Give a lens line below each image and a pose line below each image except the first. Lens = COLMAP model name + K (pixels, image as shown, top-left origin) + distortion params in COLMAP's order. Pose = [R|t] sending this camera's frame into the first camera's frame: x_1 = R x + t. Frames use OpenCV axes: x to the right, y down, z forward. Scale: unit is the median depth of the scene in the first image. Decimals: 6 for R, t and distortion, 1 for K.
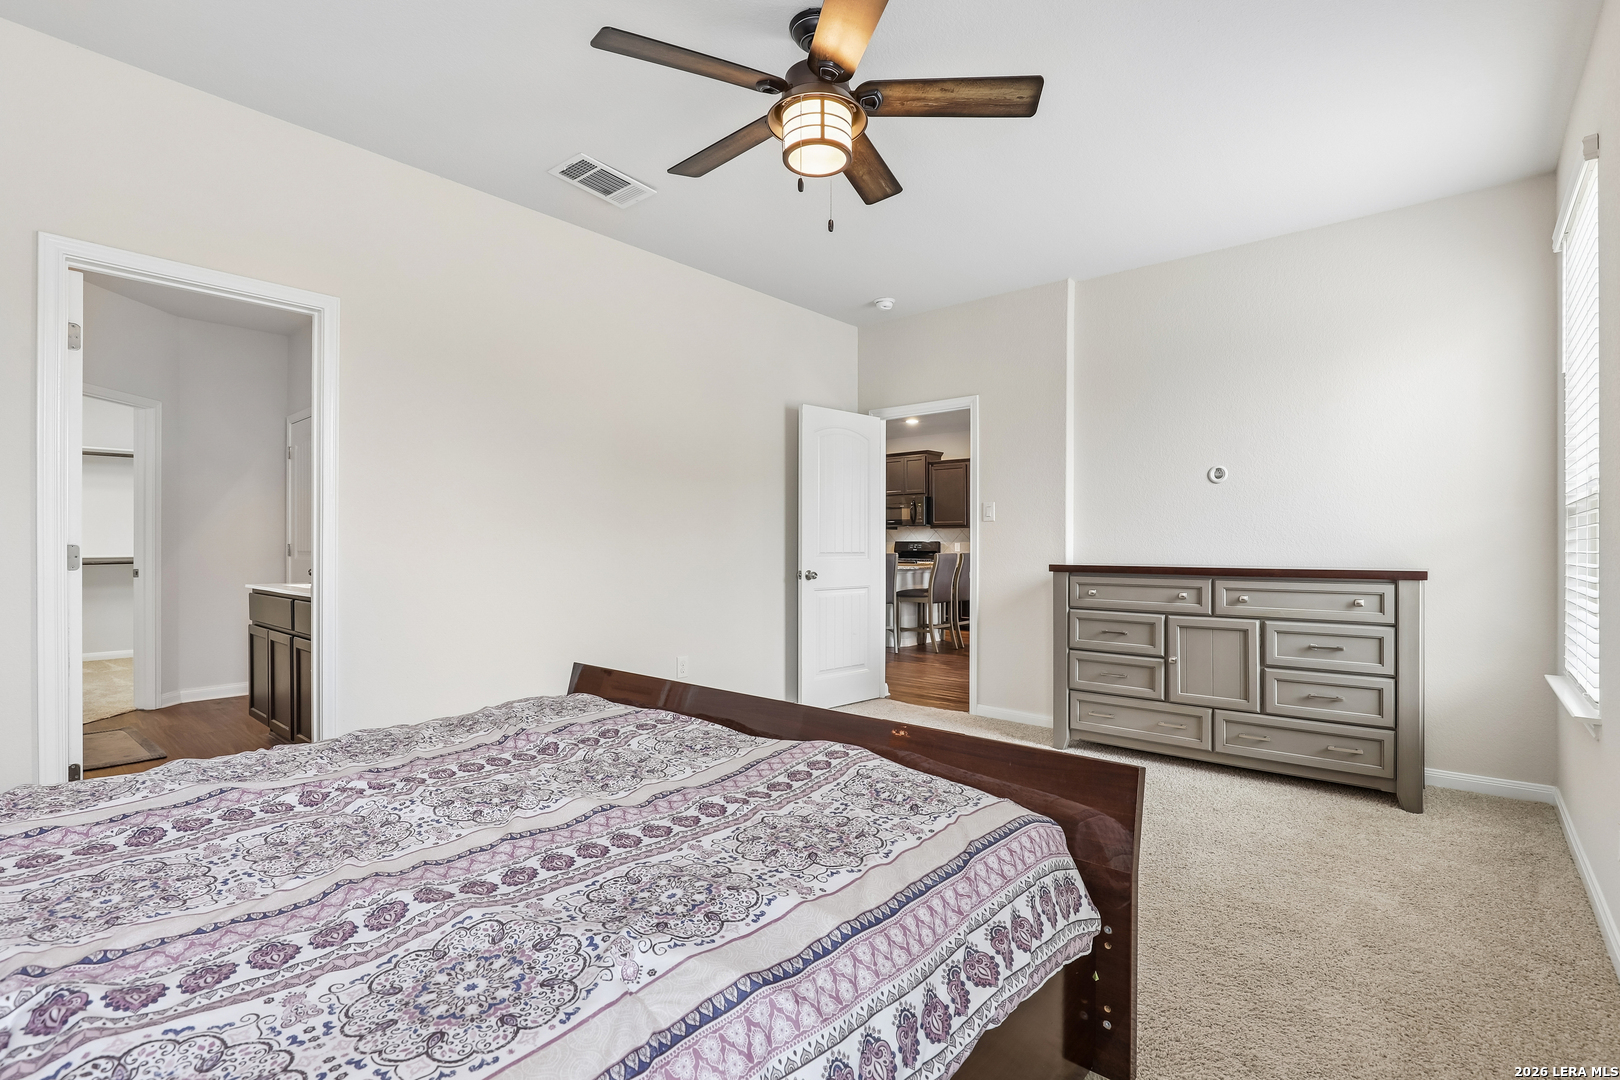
lens RADIAL K [[745.7, 0, 811.4], [0, 745.7, 549.9], [0, 0, 1]] dist [0.001825, 0.000103]
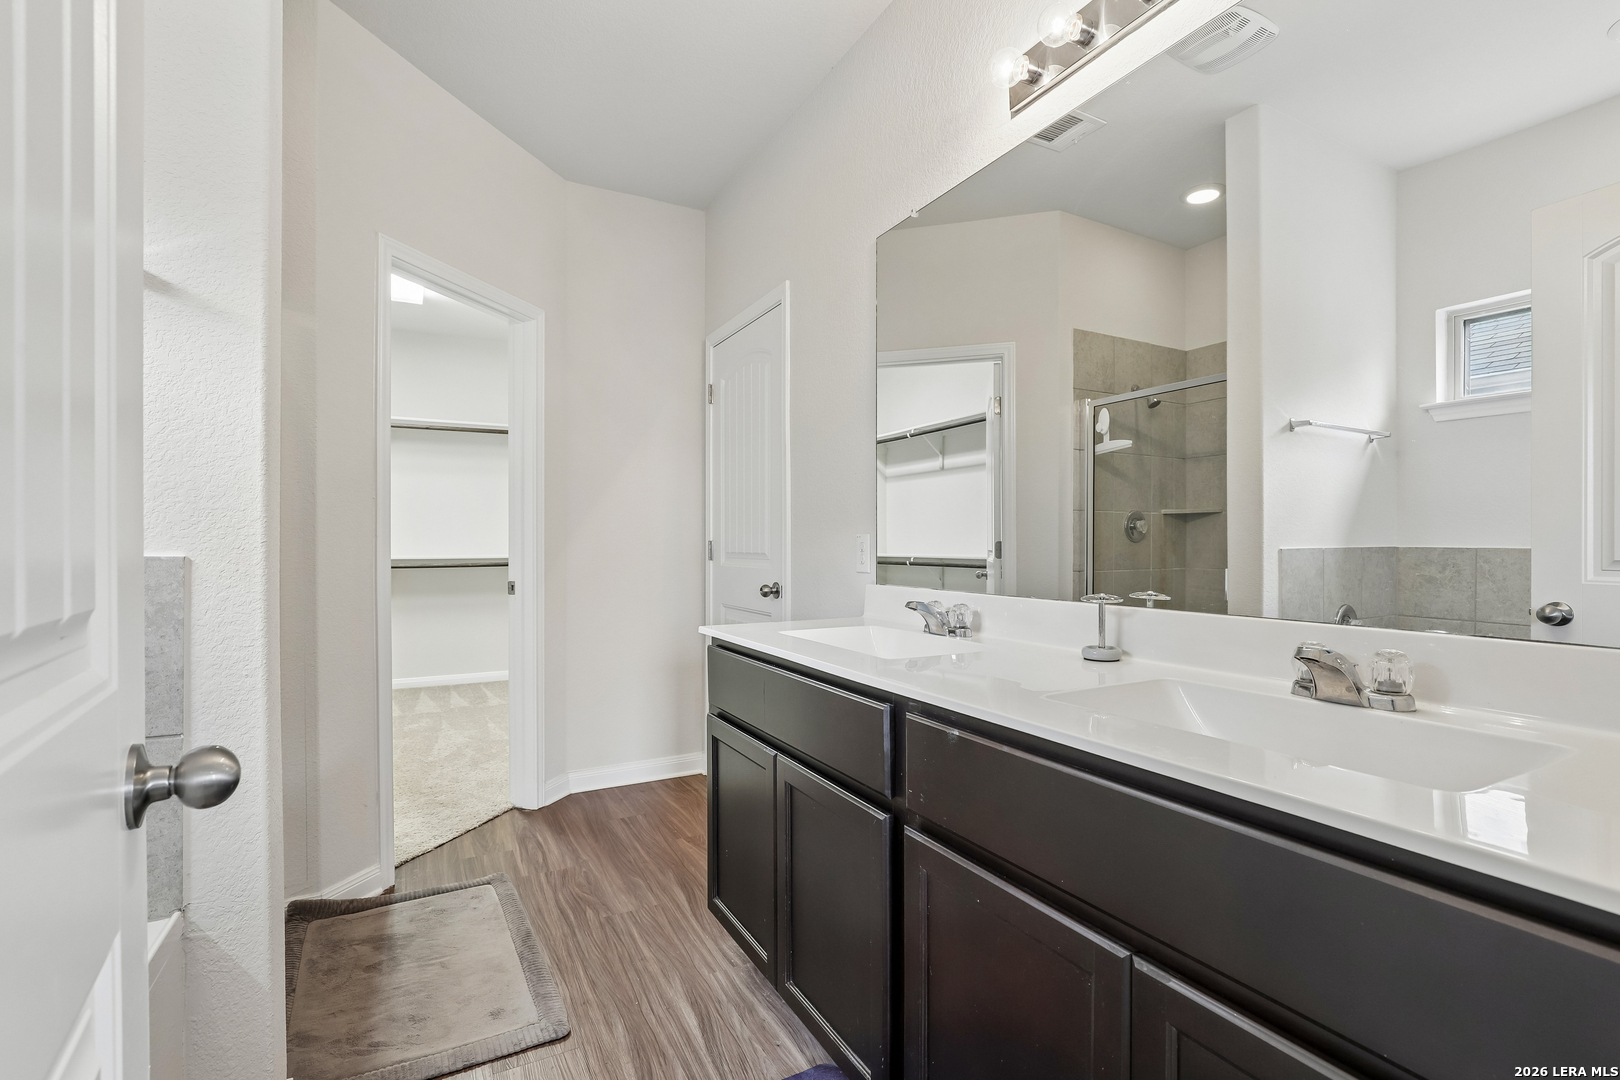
lens RADIAL K [[745.7, 0, 811.4], [0, 745.7, 549.9], [0, 0, 1]] dist [0.001825, 0.000103]
pose [[0.940158, 0.000904, -0.340738, -0.420747], [-0.000066, 0.999997, 0.002473, -0.003605], [0.340739, -0.002303, 0.940155, 0.459873]]
